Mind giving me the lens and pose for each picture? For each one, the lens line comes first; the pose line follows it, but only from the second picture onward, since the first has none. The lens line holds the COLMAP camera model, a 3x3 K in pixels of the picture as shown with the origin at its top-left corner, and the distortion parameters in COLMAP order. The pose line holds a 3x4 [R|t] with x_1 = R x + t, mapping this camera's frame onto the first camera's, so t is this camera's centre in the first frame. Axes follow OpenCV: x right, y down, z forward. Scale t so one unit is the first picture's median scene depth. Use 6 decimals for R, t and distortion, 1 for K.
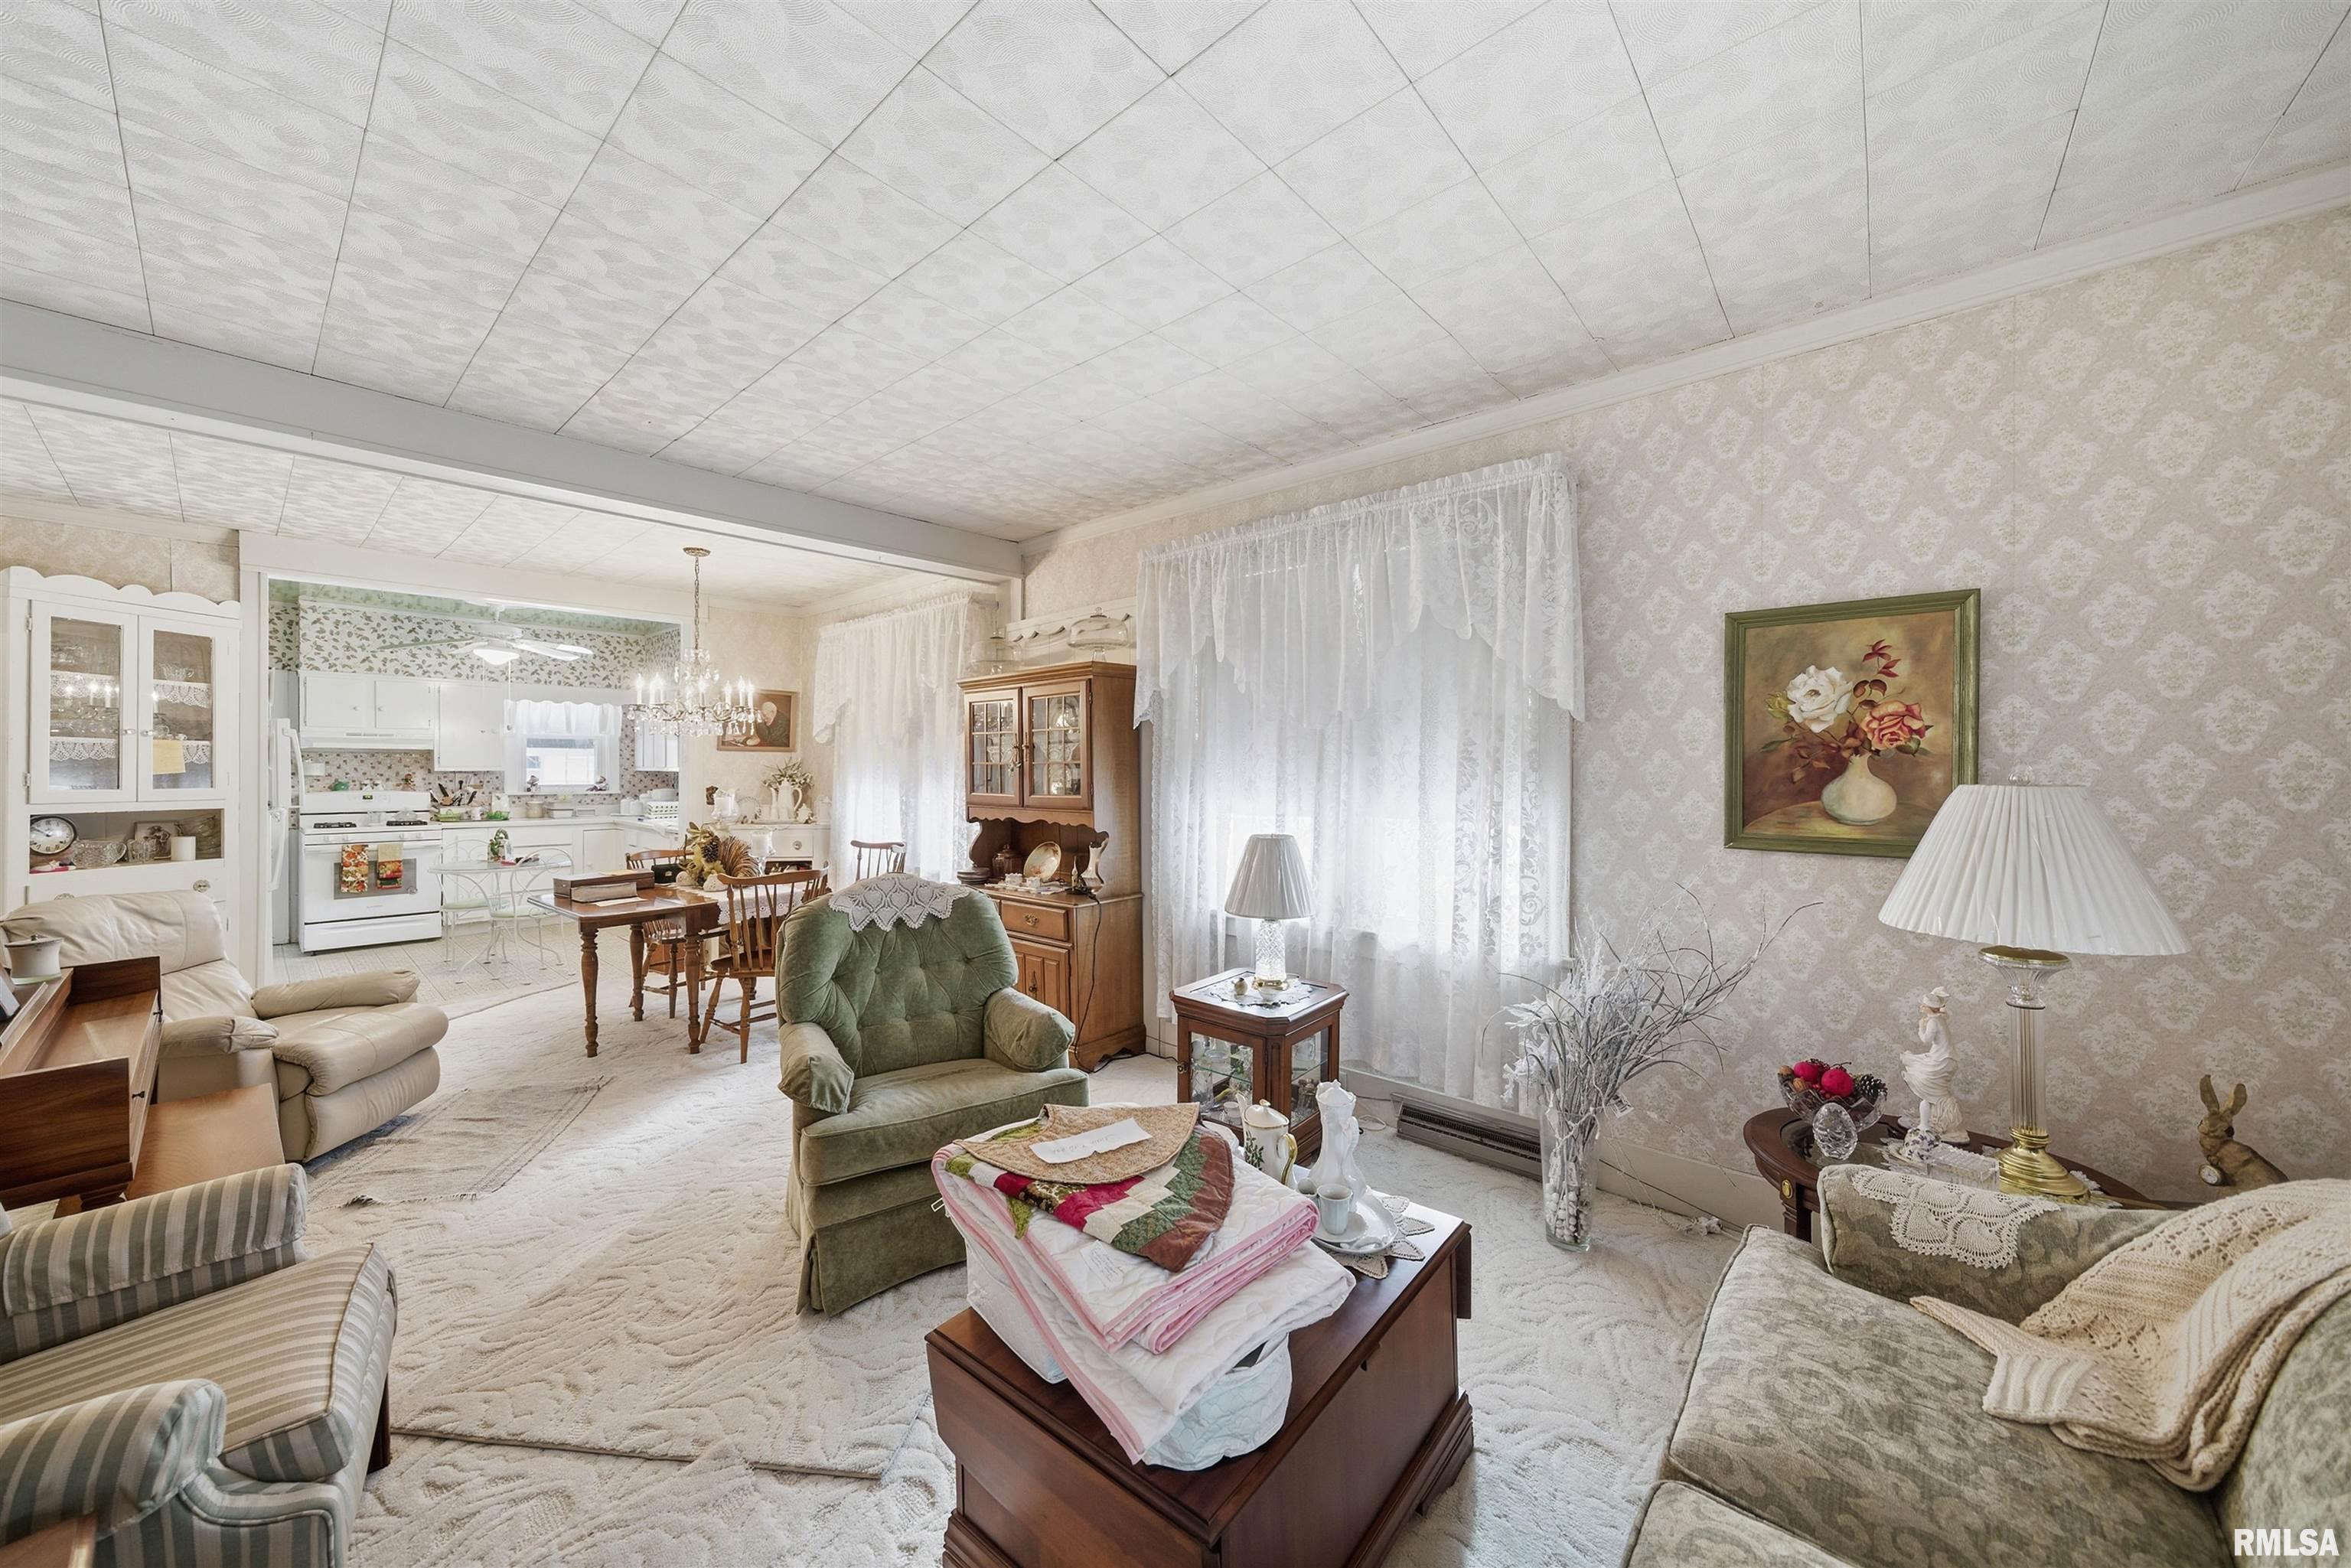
lens RADIAL K [[813.1, 0, 1176.7], [0, 813.1, 769.7], [0, 0, 1]] dist [0.001647, 0.000067]
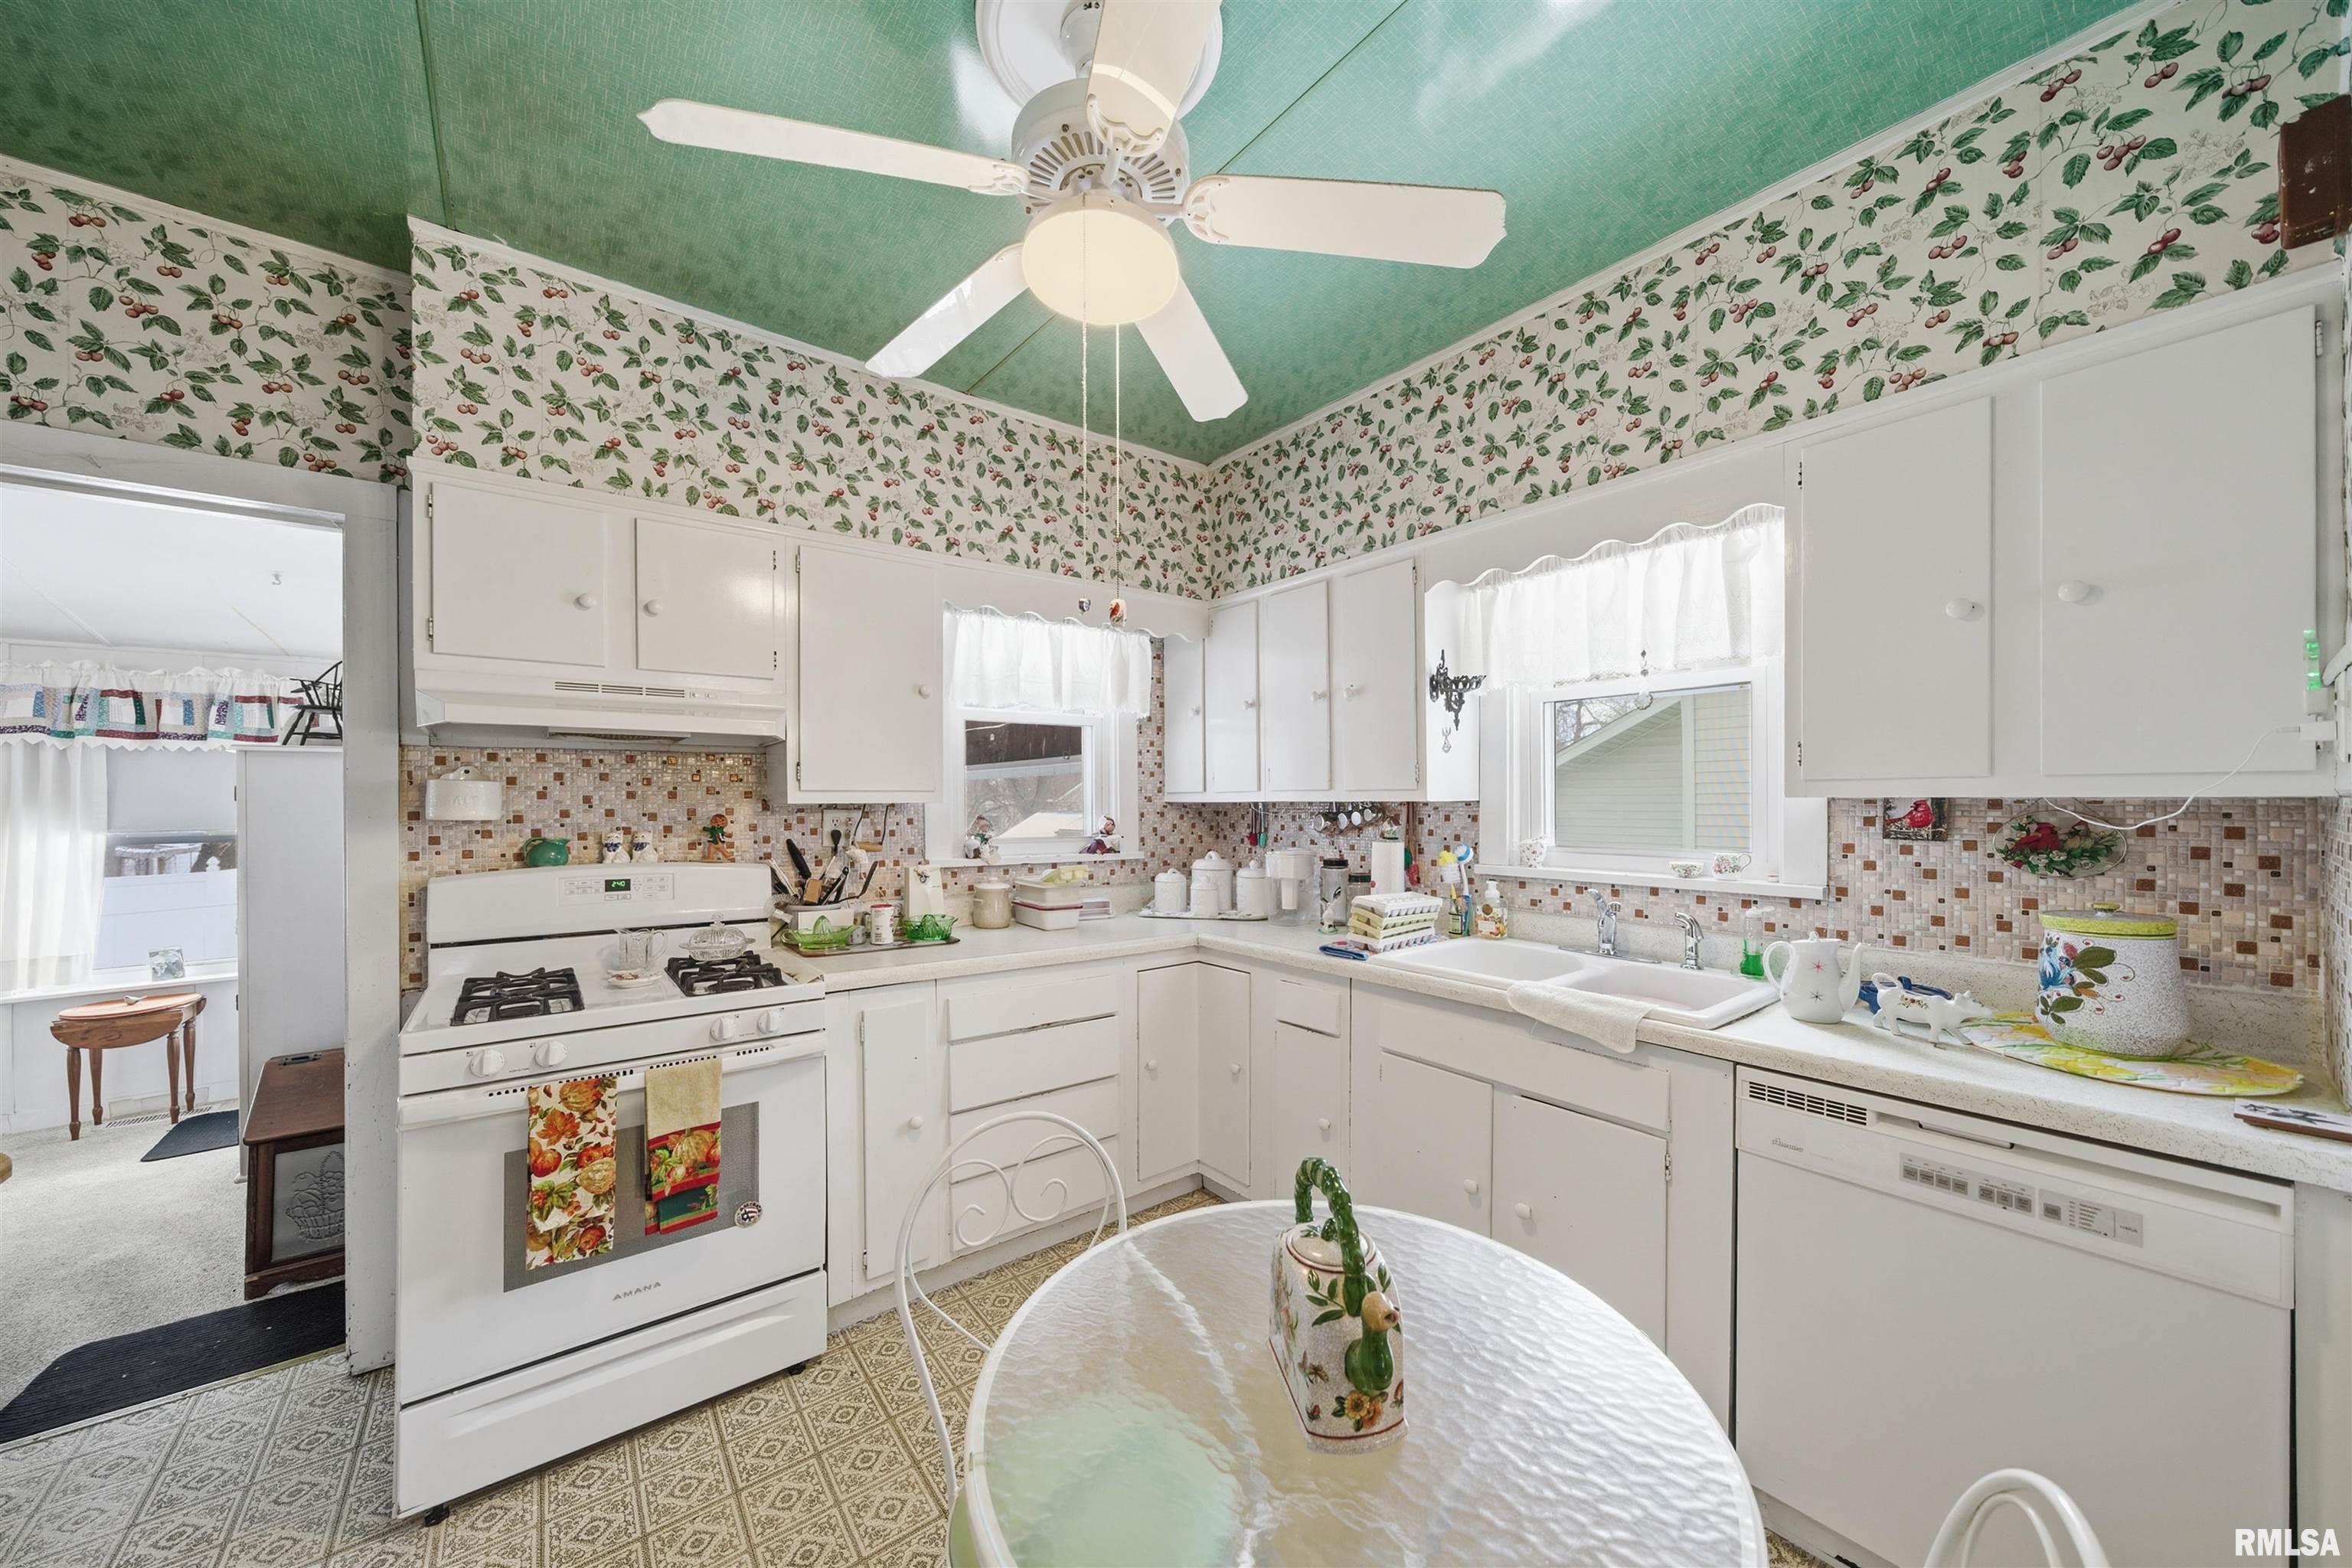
lens RADIAL K [[813.4, 0, 1181.0], [0, 813.4, 800.7], [0, 0, 1]] dist [0.001647, 0.000067]
pose [[0.982848, -0.007286, -0.184273, -0.714766], [0.006612, 0.999969, -0.004274, 0.002522], [0.184298, 0.002982, 0.982866, 0.725021]]
